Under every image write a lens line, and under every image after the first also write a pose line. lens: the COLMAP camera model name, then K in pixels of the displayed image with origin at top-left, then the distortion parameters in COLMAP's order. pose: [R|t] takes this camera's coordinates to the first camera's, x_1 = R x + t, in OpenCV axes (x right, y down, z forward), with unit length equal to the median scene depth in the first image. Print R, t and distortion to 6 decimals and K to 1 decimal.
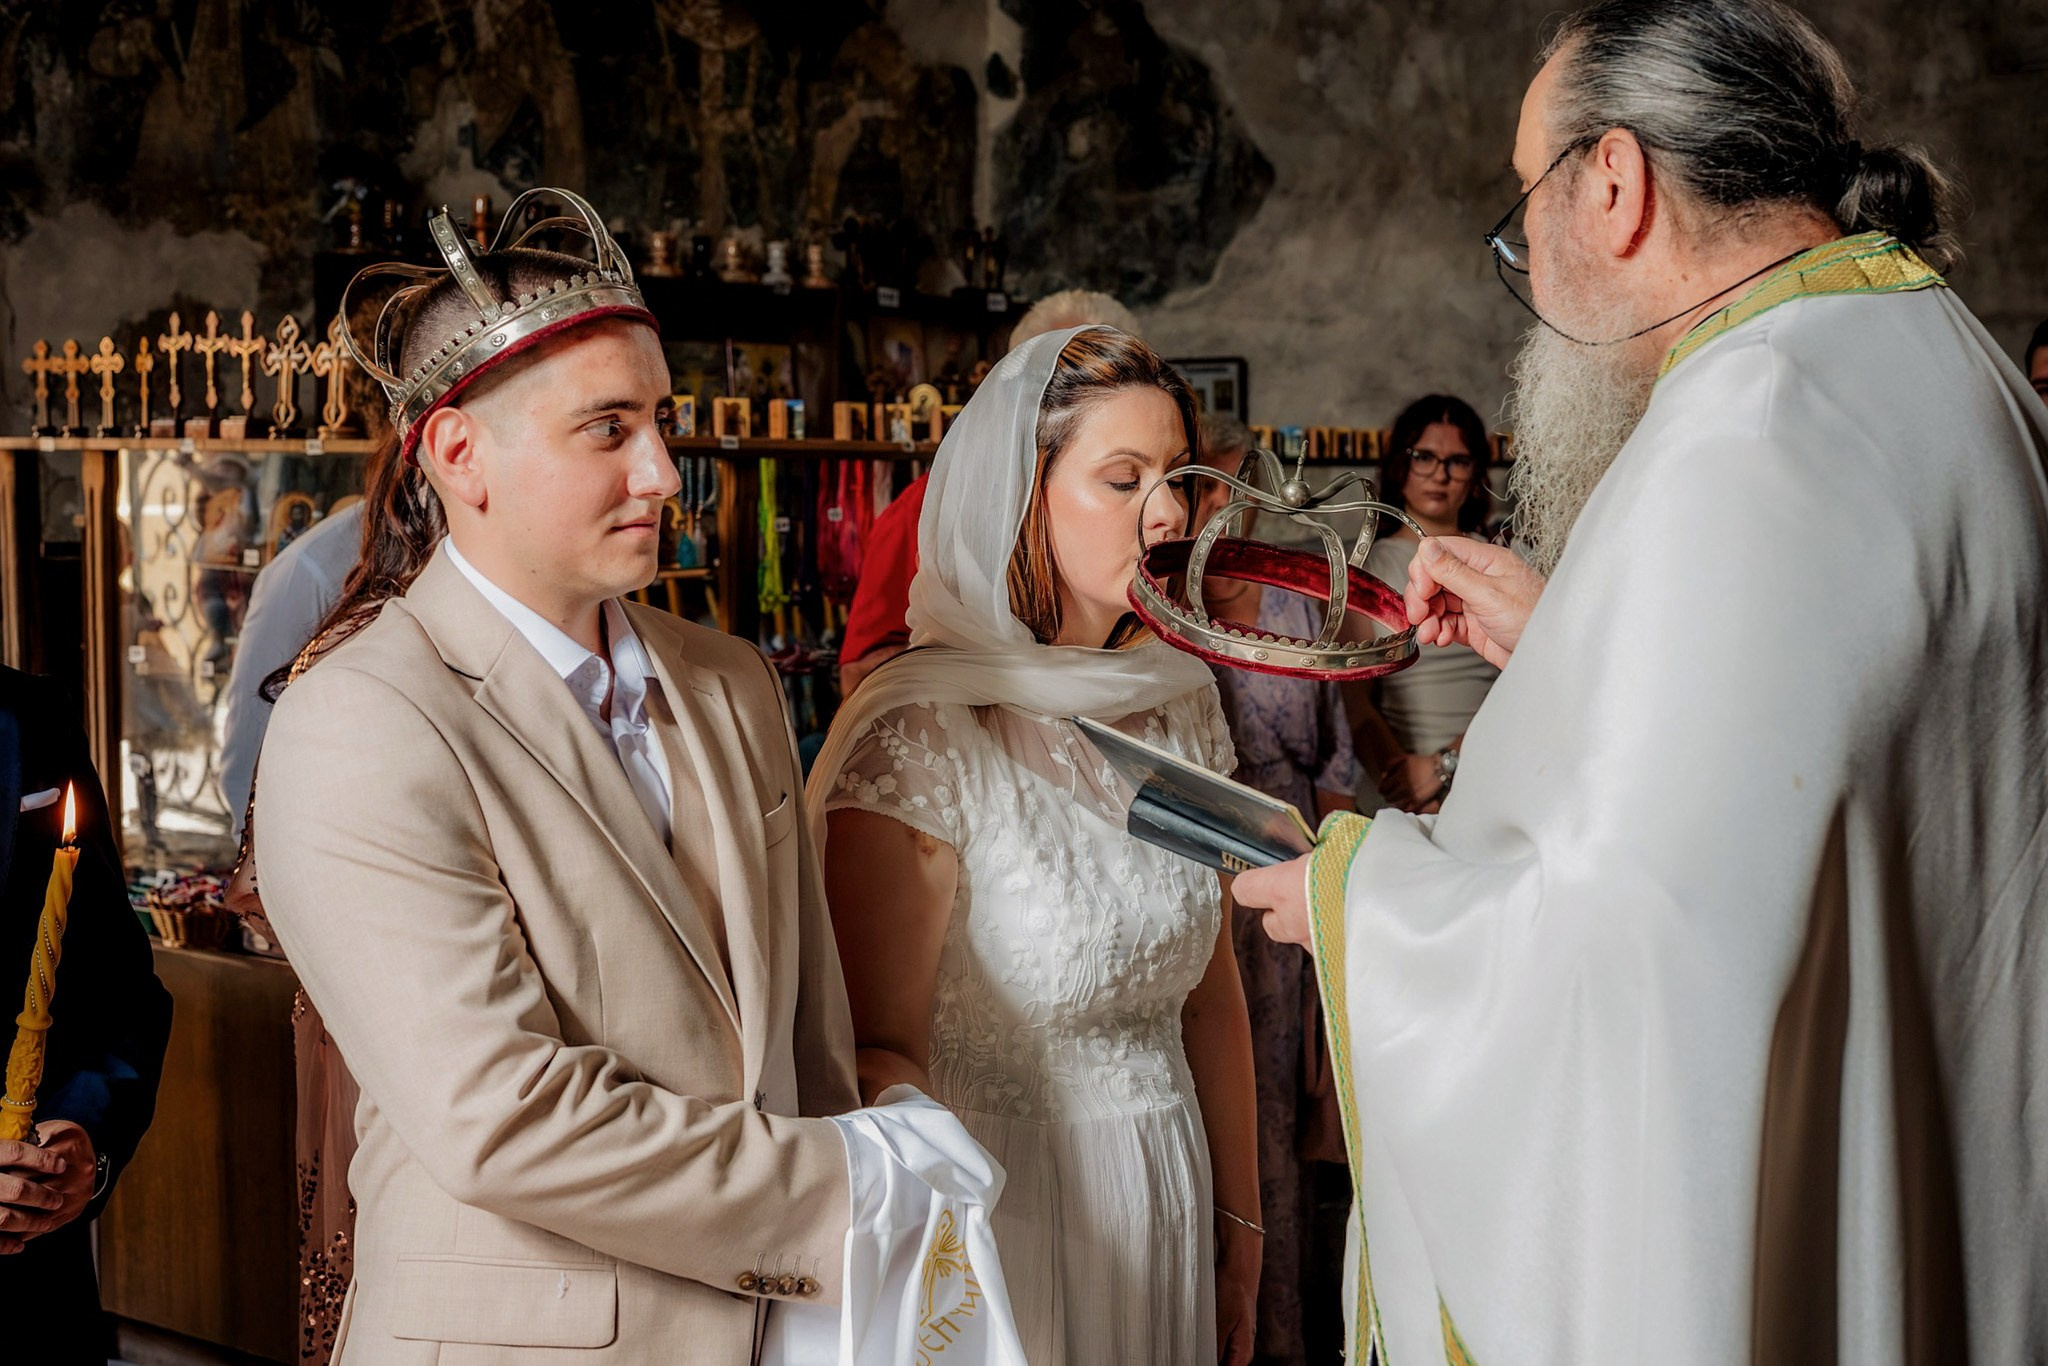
lens RADIAL K [[2863.8, 0, 1033.5], [0, 2863.8, 679.2], [0, 0, 1]] dist [-0.004236, 0.111989]
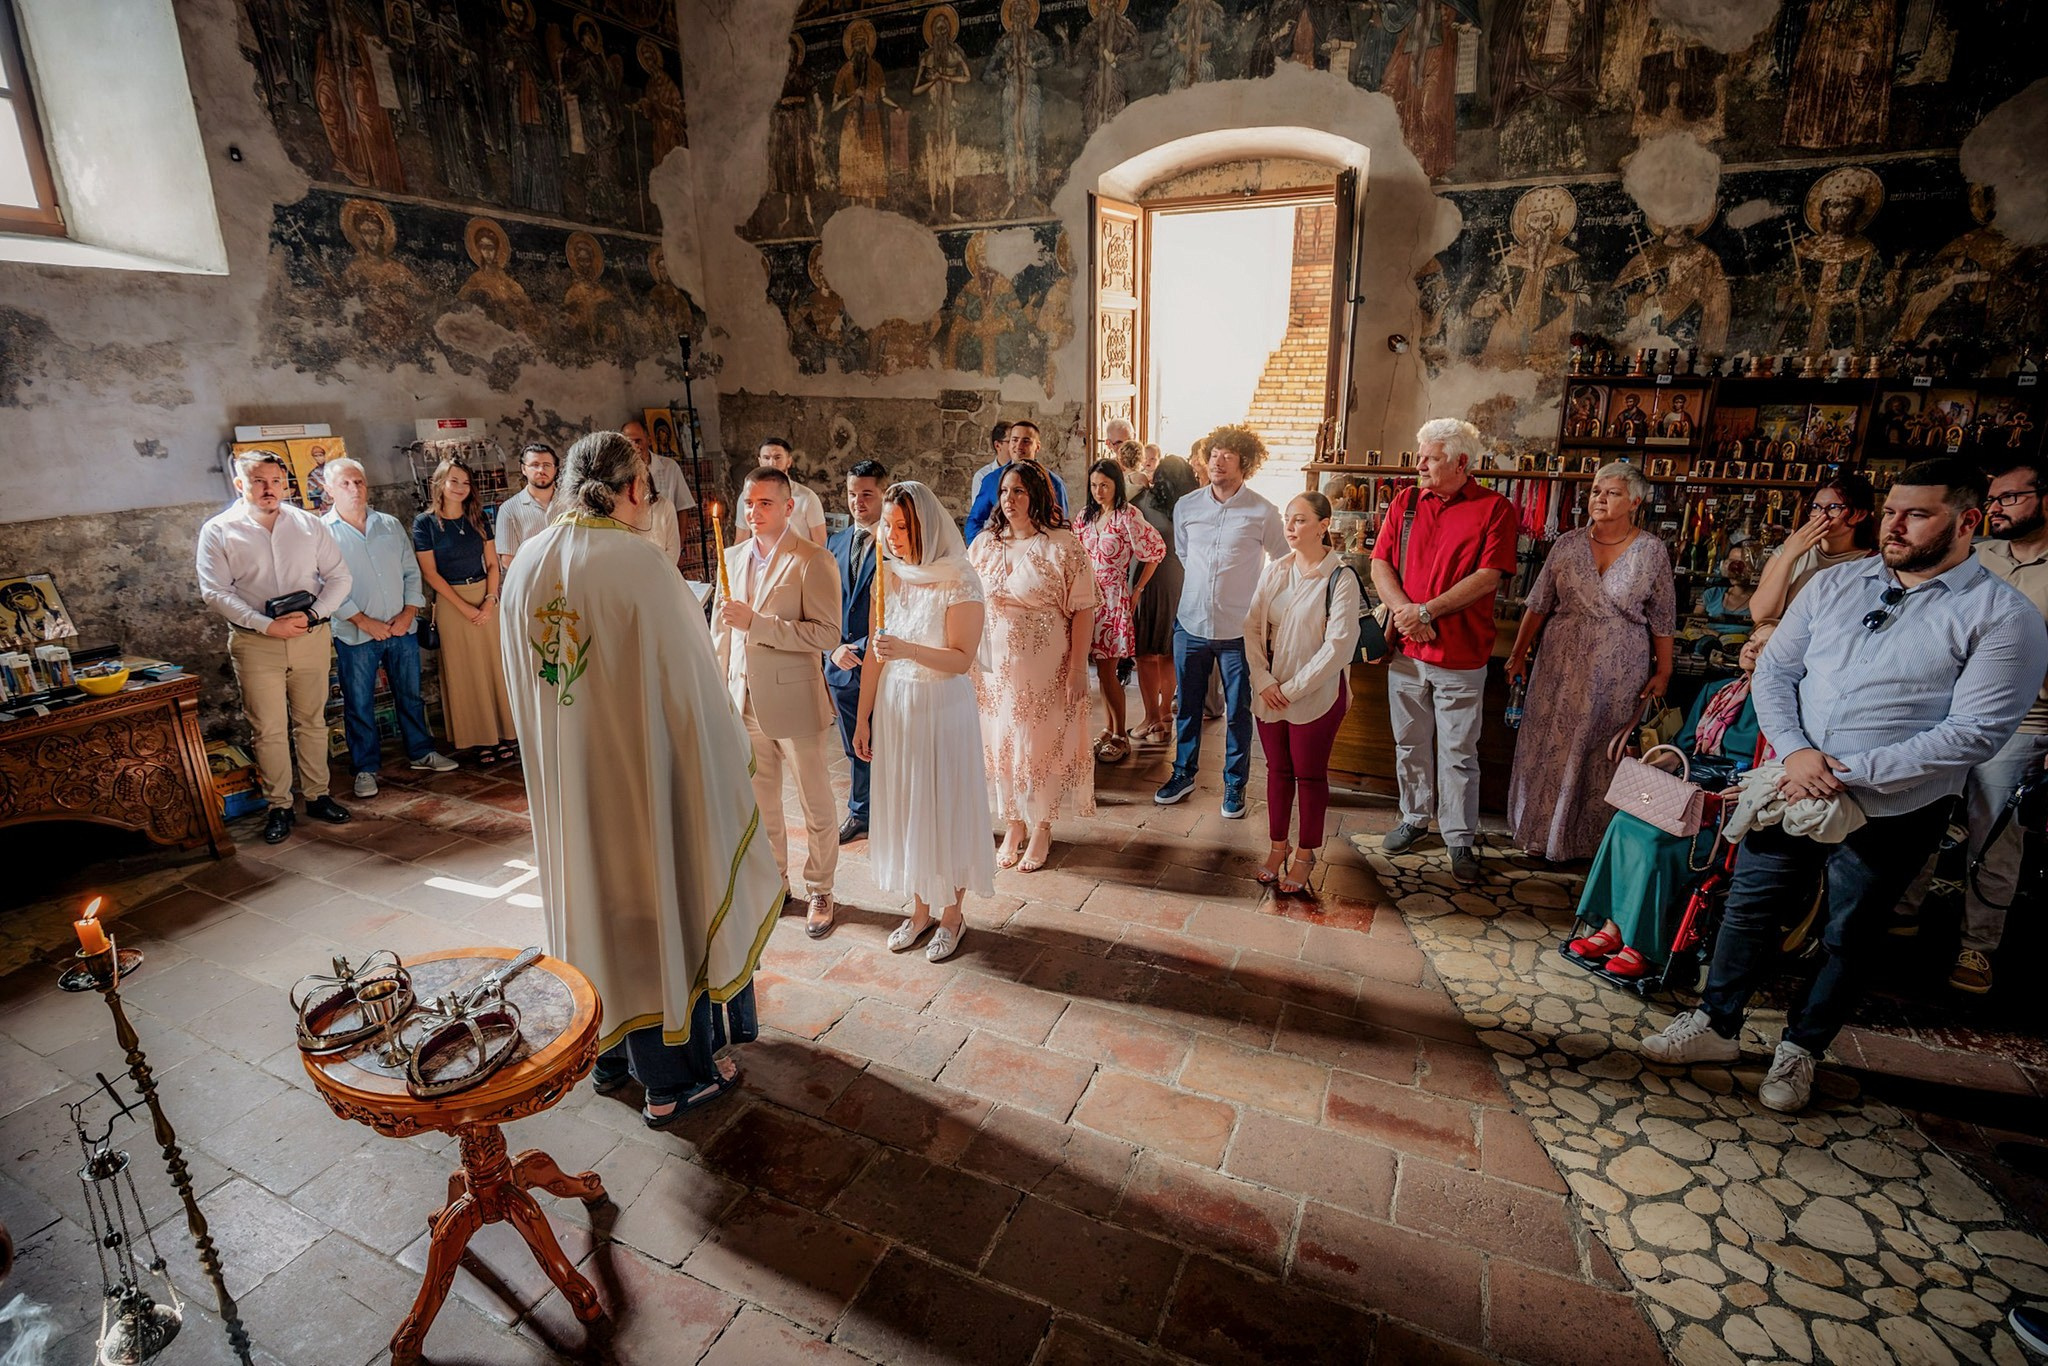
lens RADIAL K [[979.6, 0, 1031.6], [0, 979.6, 681.9], [0, 0, 1]] dist [-0.041735, 0.009950]
pose [[0.288687, 0.274506, -0.917227, 0.492367], [-0.064796, 0.961422, 0.267339, -0.079506], [0.955228, -0.017745, 0.295337, 0.247173]]
